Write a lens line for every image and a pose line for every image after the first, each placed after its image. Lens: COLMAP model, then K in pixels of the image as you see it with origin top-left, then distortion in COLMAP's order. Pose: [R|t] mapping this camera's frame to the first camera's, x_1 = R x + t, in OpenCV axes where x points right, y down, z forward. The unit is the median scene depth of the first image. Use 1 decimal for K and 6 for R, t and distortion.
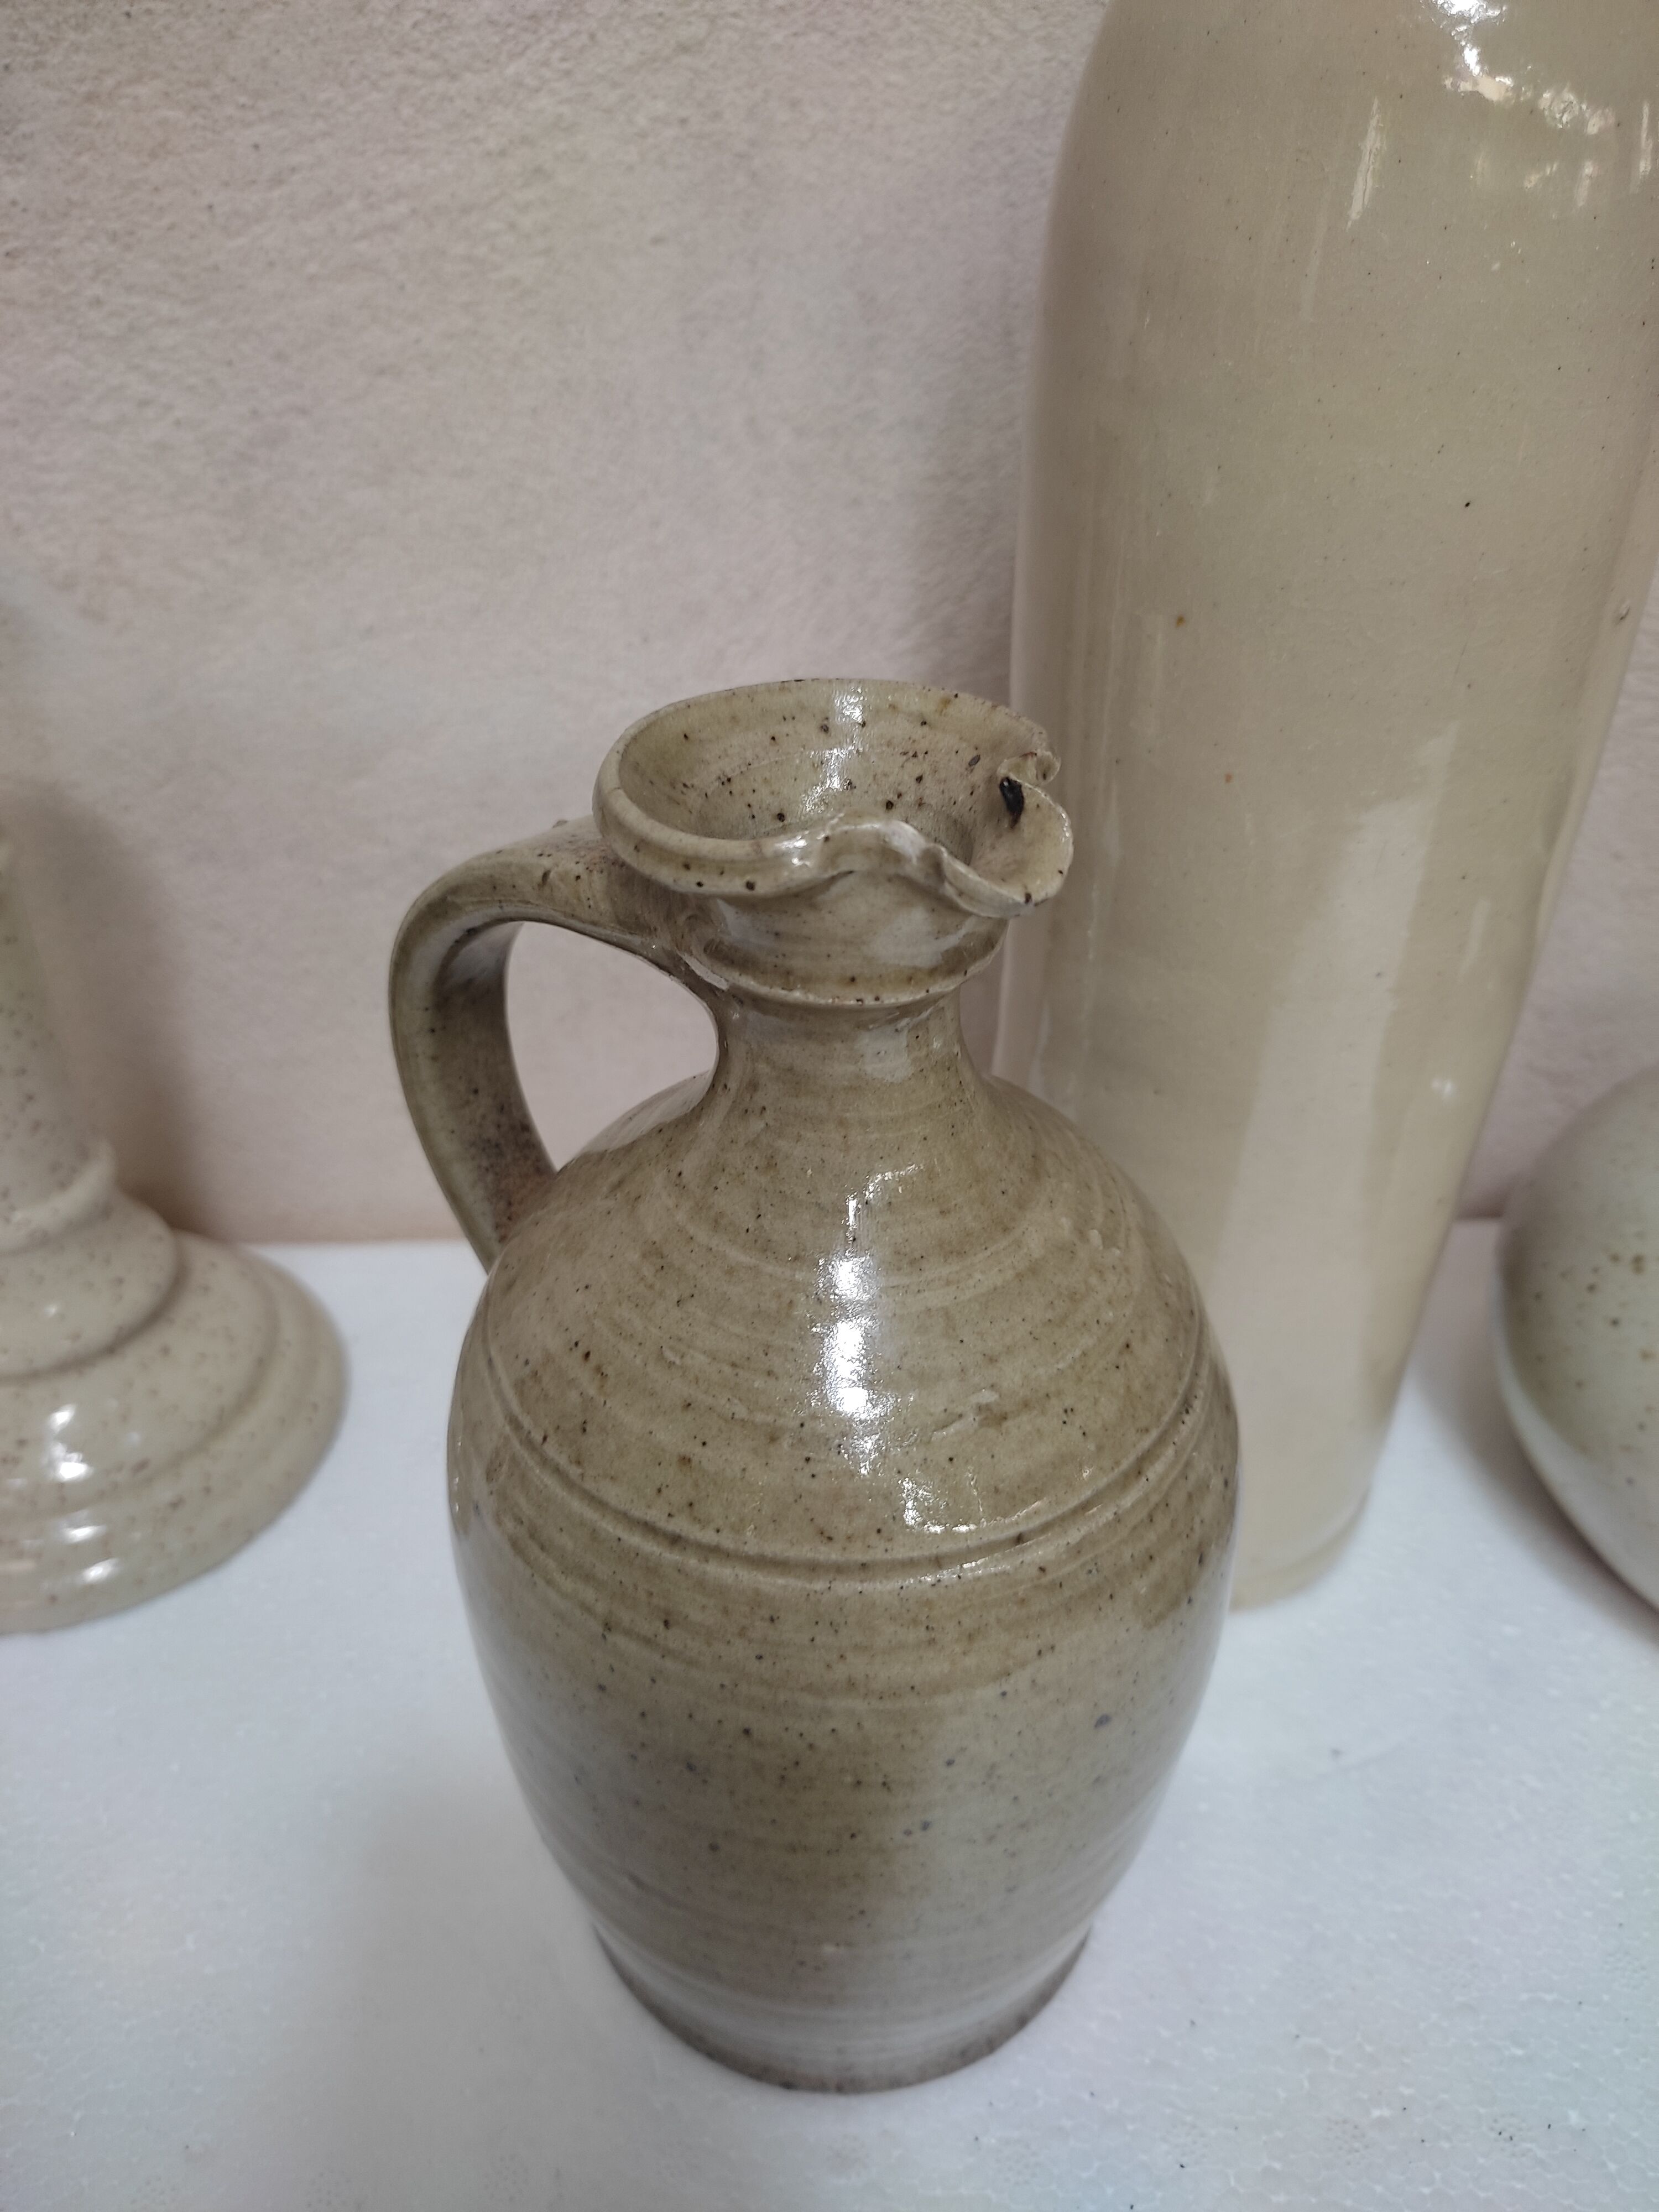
lens RADIAL K [[1652.5, 0, 829.4], [0, 1652.5, 1127.6], [0, 0, 1]] dist [-0.001858, -0.037807]
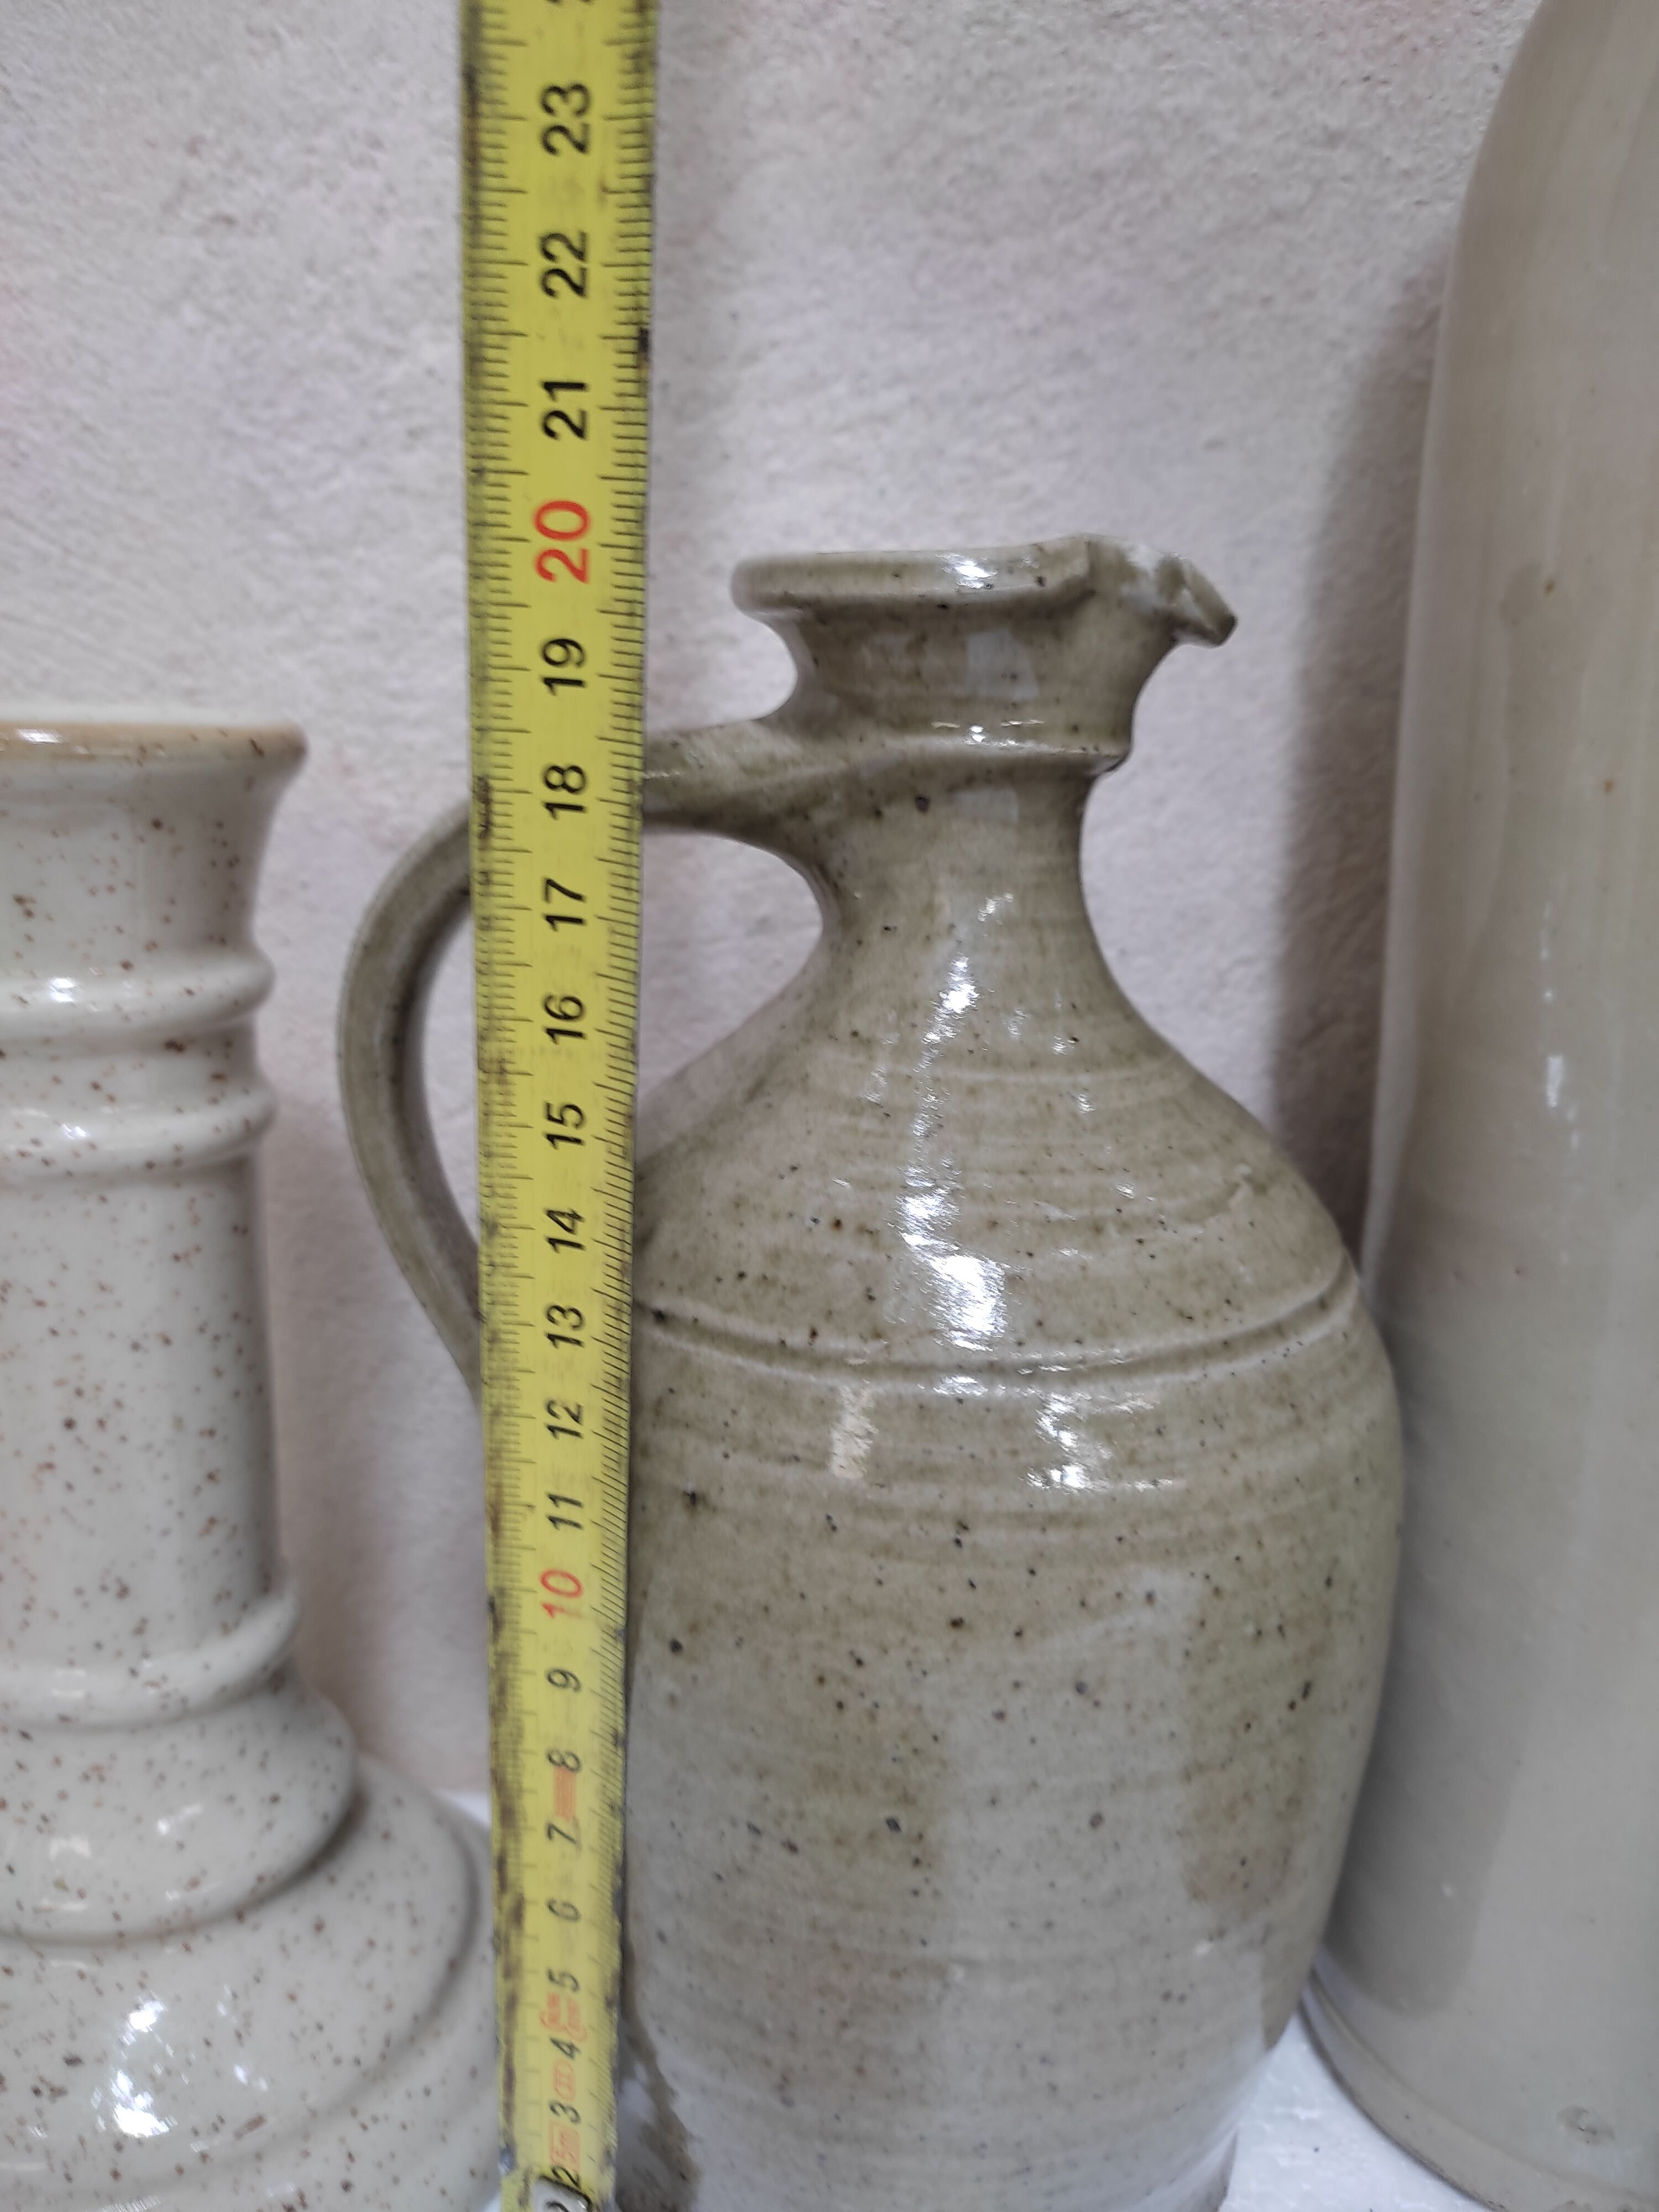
lens RADIAL K [[1652.5, 0, 812.1], [0, 1652.5, 1147.3], [0, 0, 1]] dist [-0.001858, -0.037807]
pose [[0.992770, 0.059197, -0.104418, -0.194677], [-0.092559, 0.931421, -0.351978, 0.071647], [0.076421, 0.359098, 0.930166, 0.373907]]
